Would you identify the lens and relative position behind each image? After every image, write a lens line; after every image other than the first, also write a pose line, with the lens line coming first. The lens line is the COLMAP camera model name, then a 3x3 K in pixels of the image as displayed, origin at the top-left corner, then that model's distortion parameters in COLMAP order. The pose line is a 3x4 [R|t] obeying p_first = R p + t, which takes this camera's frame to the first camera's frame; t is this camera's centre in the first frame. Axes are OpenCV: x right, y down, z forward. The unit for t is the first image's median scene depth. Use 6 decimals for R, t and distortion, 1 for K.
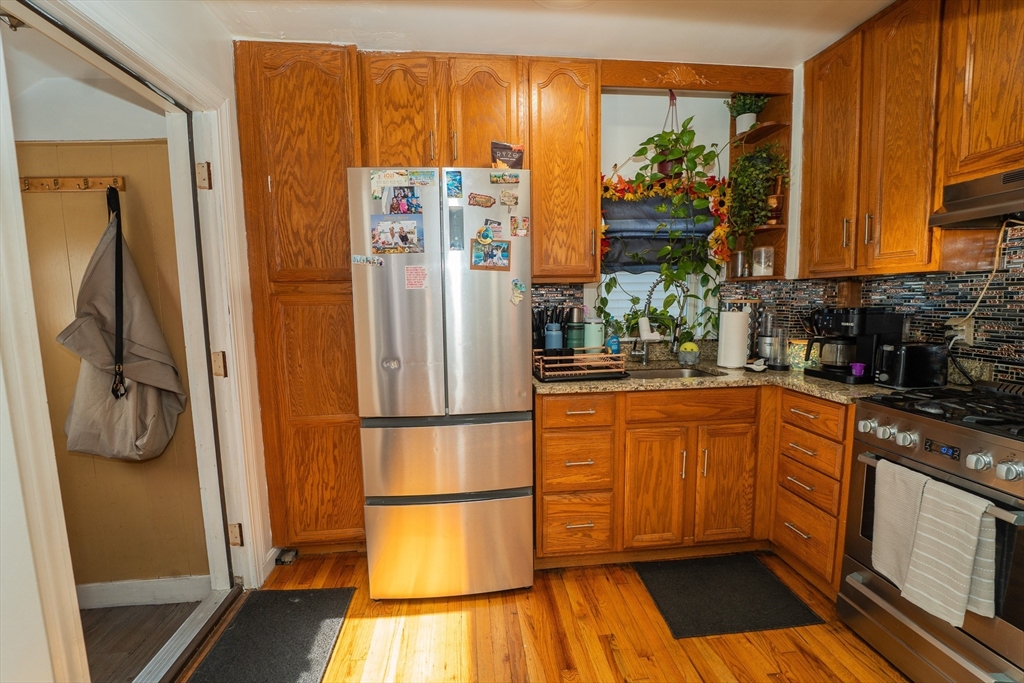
lens RADIAL K [[423.1, 0, 506.5], [0, 423.1, 341.3], [0, 0, 1]] dist [-0.018291, -0.000505]
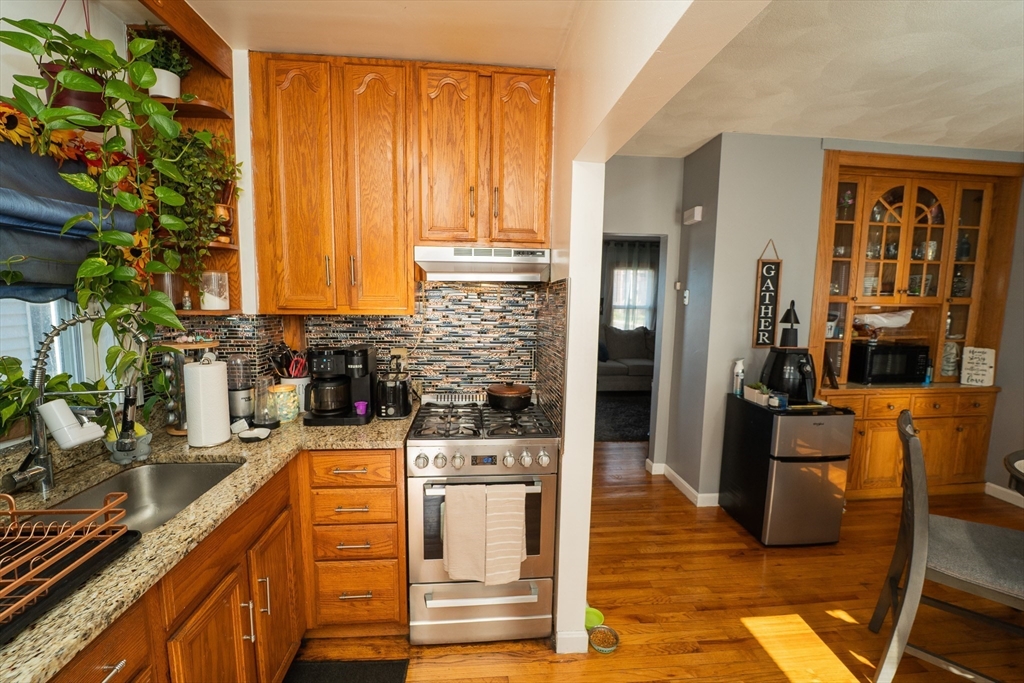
lens RADIAL K [[423.1, 0, 508.3], [0, 423.1, 345.1], [0, 0, 1]] dist [-0.018291, -0.000505]
pose [[0.015875, -0.095076, 0.995343, -0.144333], [0.086984, 0.991826, 0.093353, -0.133389], [-0.996083, 0.085097, 0.024016, 0.535811]]
